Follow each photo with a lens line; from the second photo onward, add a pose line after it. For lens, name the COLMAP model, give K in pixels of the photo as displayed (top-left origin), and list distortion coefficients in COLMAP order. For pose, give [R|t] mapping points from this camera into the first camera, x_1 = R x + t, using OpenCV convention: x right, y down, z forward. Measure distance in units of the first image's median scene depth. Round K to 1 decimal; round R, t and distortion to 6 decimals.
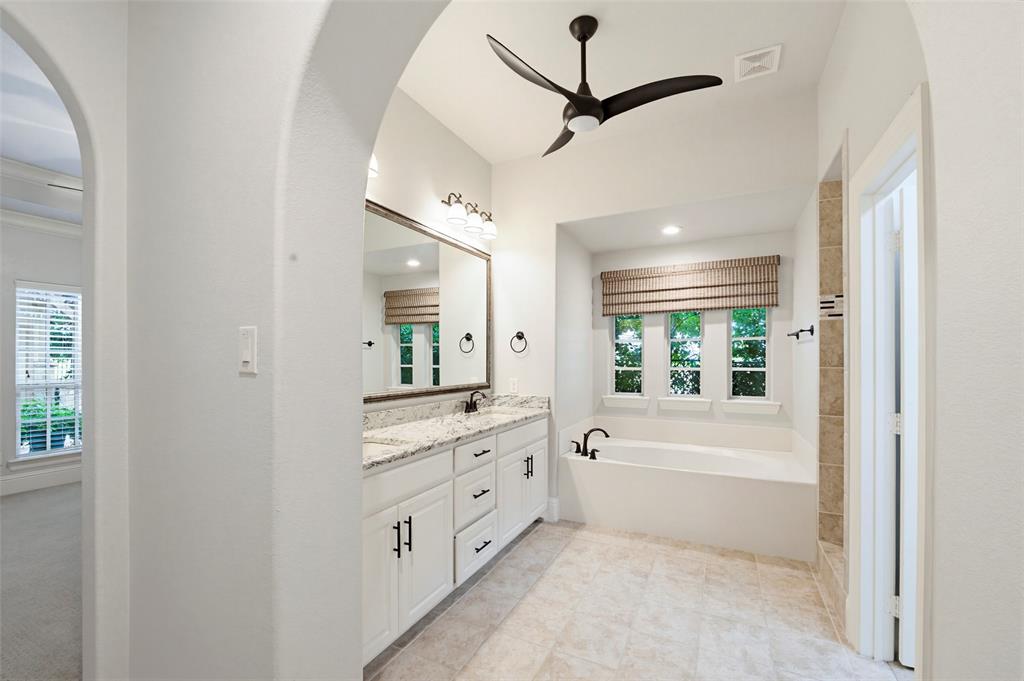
lens RADIAL K [[413.5, 0, 511.6], [0, 413.5, 341.9], [0, 0, 1]] dist [-0.002322, -0.005234]
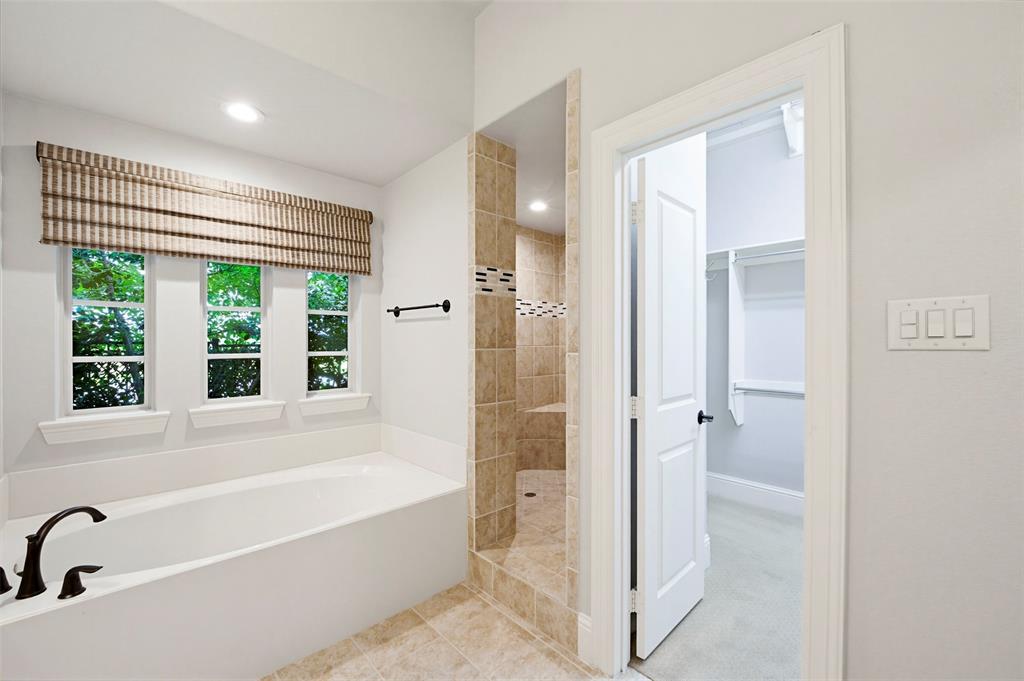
lens RADIAL K [[413.5, 0, 511.6], [0, 413.5, 341.9], [0, 0, 1]] dist [-0.002322, -0.005234]
pose [[0.337959, -0.002383, 0.941158, -0.024397], [-0.037894, 0.999151, 0.016138, 0.023175], [-0.940398, -0.041118, 0.337582, 0.494750]]
